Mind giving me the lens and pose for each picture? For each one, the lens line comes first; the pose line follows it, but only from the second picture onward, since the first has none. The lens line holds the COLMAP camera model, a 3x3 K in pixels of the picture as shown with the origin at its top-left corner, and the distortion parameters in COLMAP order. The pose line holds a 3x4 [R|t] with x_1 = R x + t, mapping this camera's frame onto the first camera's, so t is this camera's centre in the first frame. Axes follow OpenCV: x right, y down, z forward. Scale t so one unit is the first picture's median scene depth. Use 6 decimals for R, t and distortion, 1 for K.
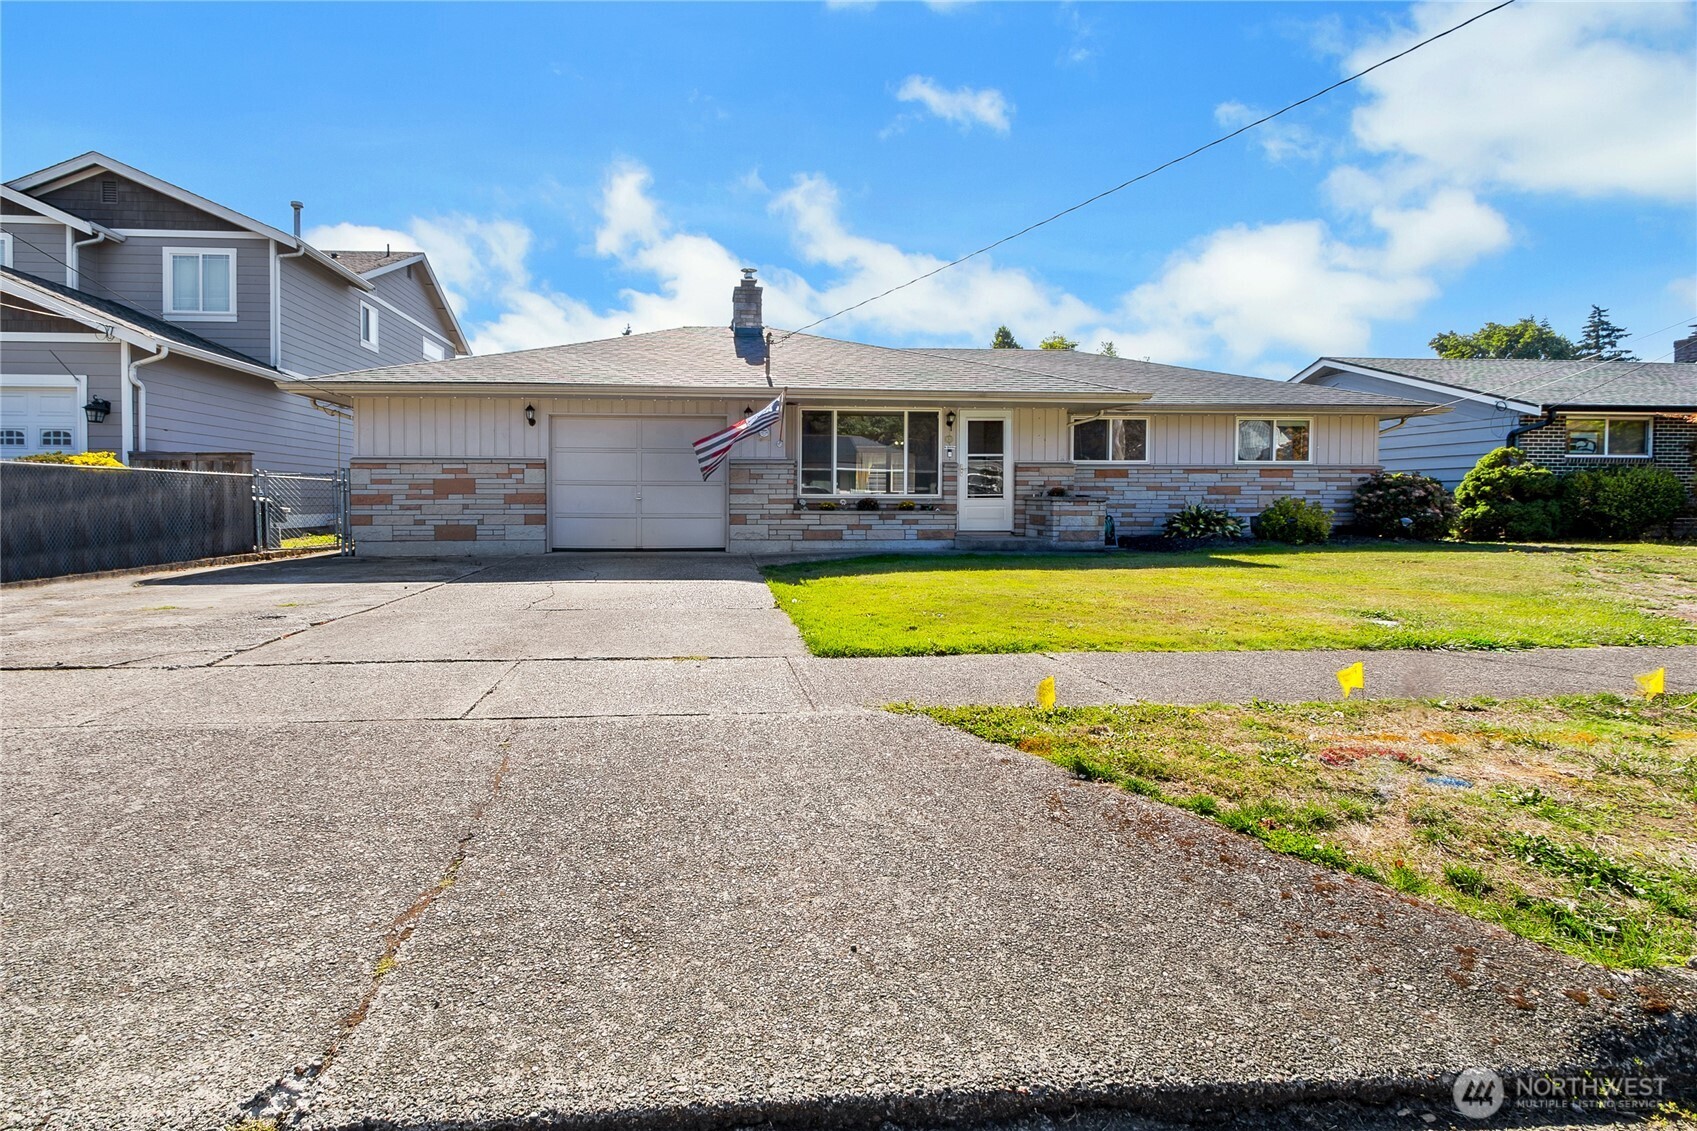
lens RADIAL K [[811.1, 0, 797.9], [0, 811.1, 510.5], [0, 0, 1]] dist [0.001592, -0.000213]
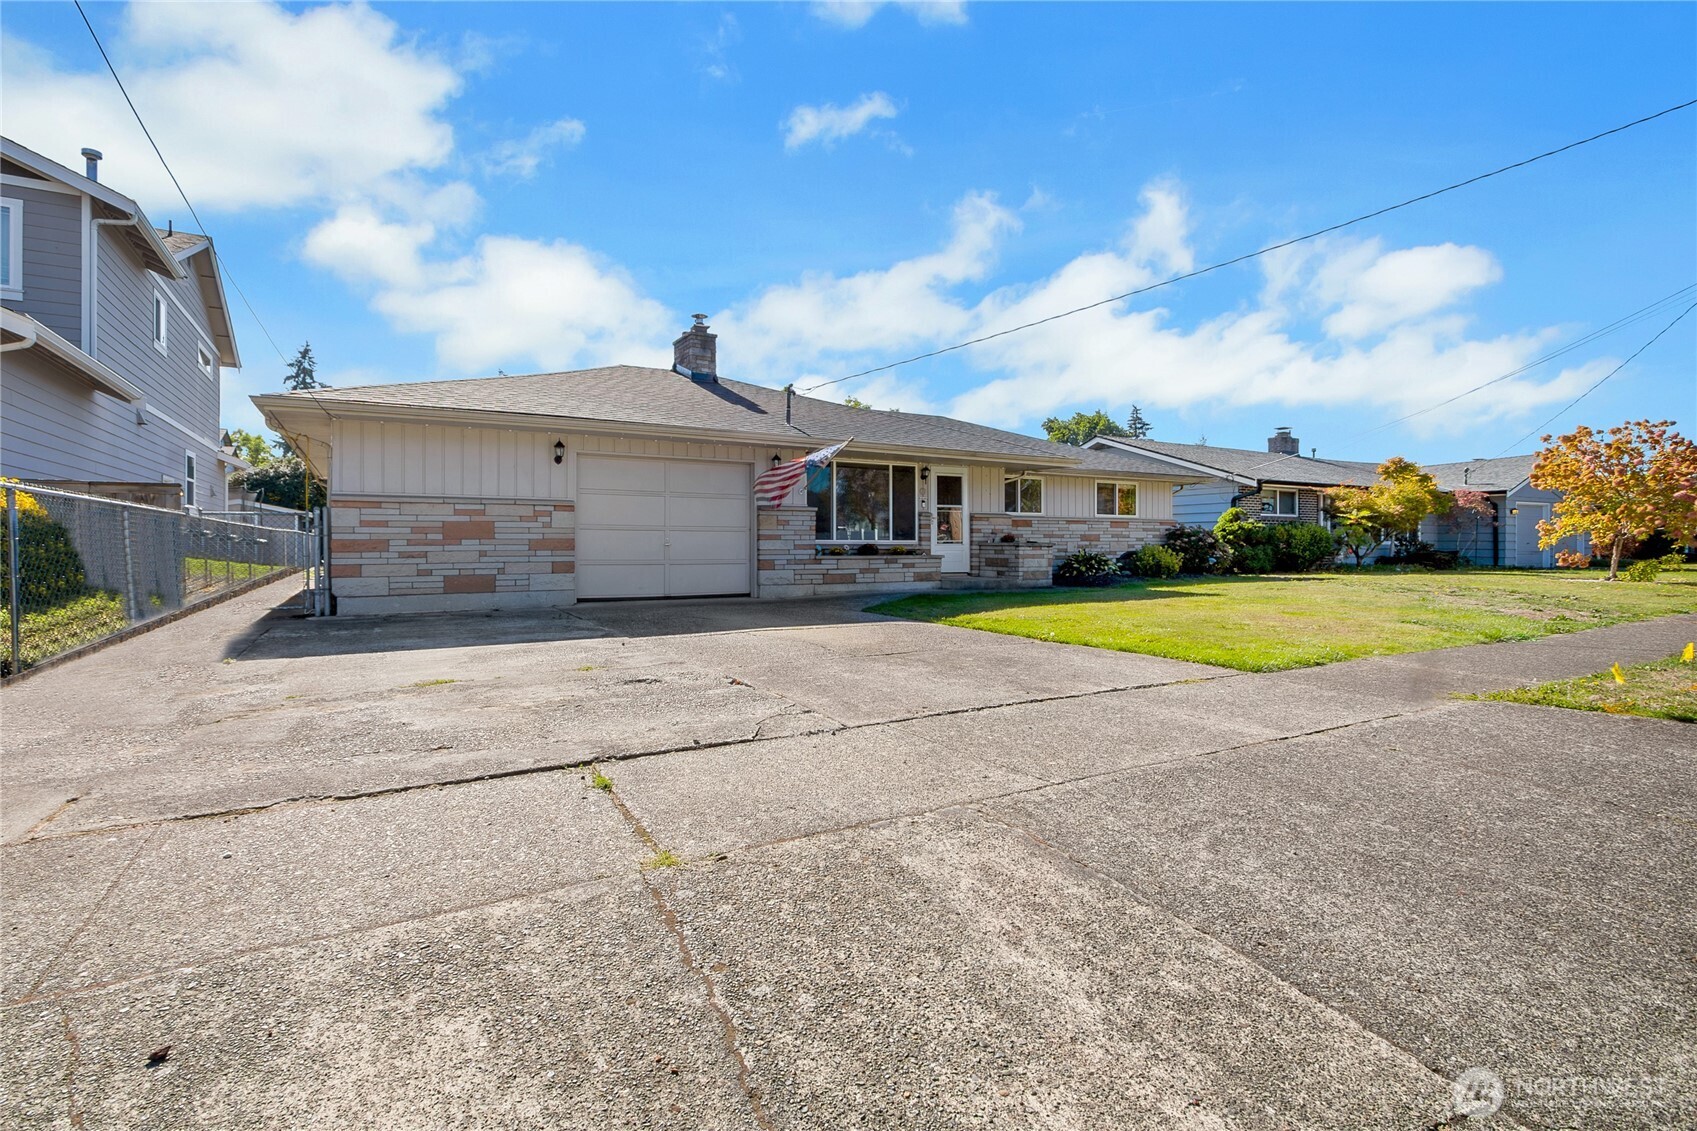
lens RADIAL K [[785.5, 0, 833.5], [0, 785.5, 540.6], [0, 0, 1]] dist [-0.000903, -0.001346]
pose [[0.903419, 0.001734, 0.428756, -0.393404], [0.006844, 0.999806, -0.018466, -0.000568], [-0.428705, 0.019617, 0.903232, 0.072998]]
